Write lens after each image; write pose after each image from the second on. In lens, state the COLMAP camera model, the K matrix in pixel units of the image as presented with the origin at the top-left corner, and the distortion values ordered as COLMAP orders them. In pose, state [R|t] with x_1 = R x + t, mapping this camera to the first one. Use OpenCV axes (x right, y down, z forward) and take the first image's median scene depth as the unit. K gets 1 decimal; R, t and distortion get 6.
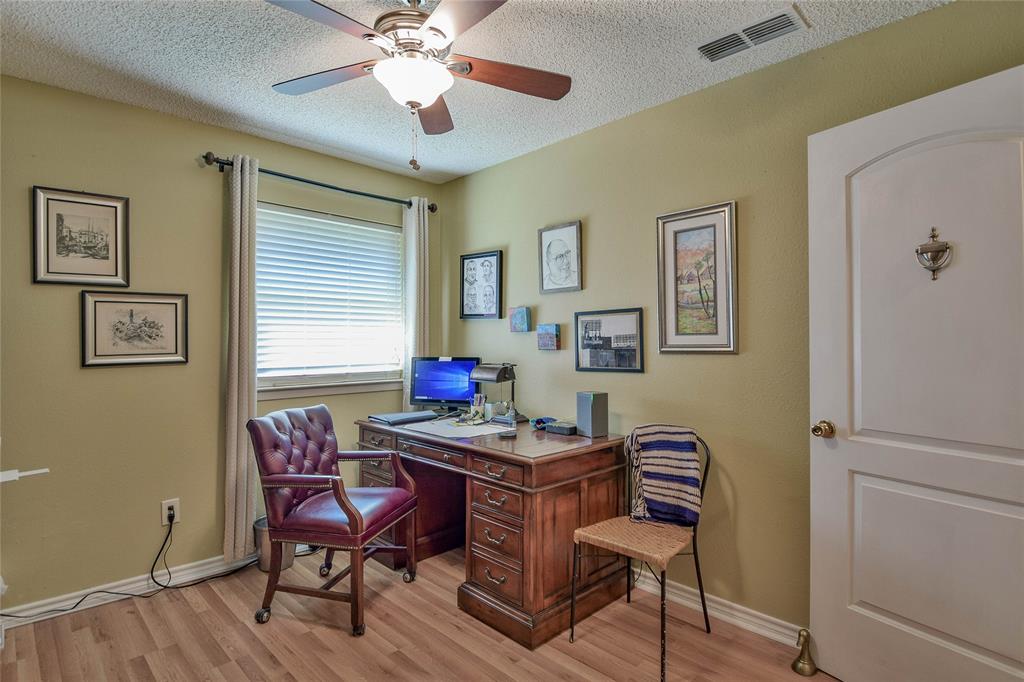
lens RADIAL K [[525.0, 0, 513.3], [0, 525.0, 336.9], [0, 0, 1]] dist [0.001105, -0.003252]
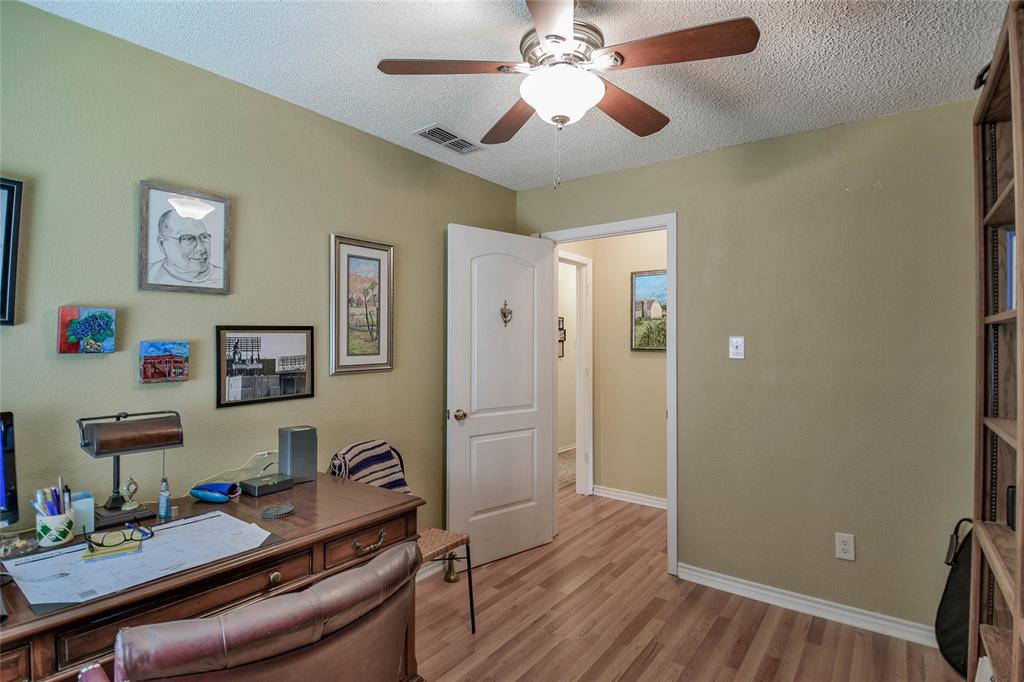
lens RADIAL K [[525.0, 0, 512.4], [0, 525.0, 342.4], [0, 0, 1]] dist [0.001105, -0.003252]
pose [[-0.168433, 0.003099, 0.985708, -0.752861], [-0.007261, 0.999964, -0.004384, -0.027387], [-0.985686, -0.007895, -0.168405, 0.850854]]
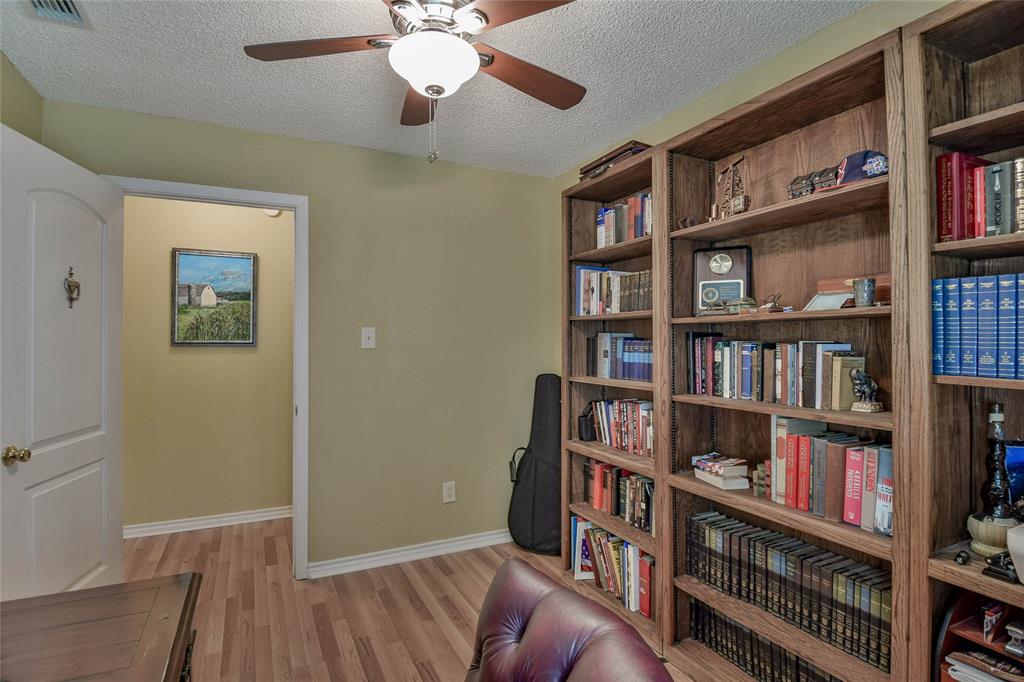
lens RADIAL K [[525.0, 0, 510.8], [0, 525.0, 339.0], [0, 0, 1]] dist [0.001105, -0.003252]
pose [[-0.953440, 0.009116, 0.301445, -0.396654], [0.007693, 0.999953, -0.005910, -0.011905], [-0.301485, -0.003316, -0.953465, 1.236770]]
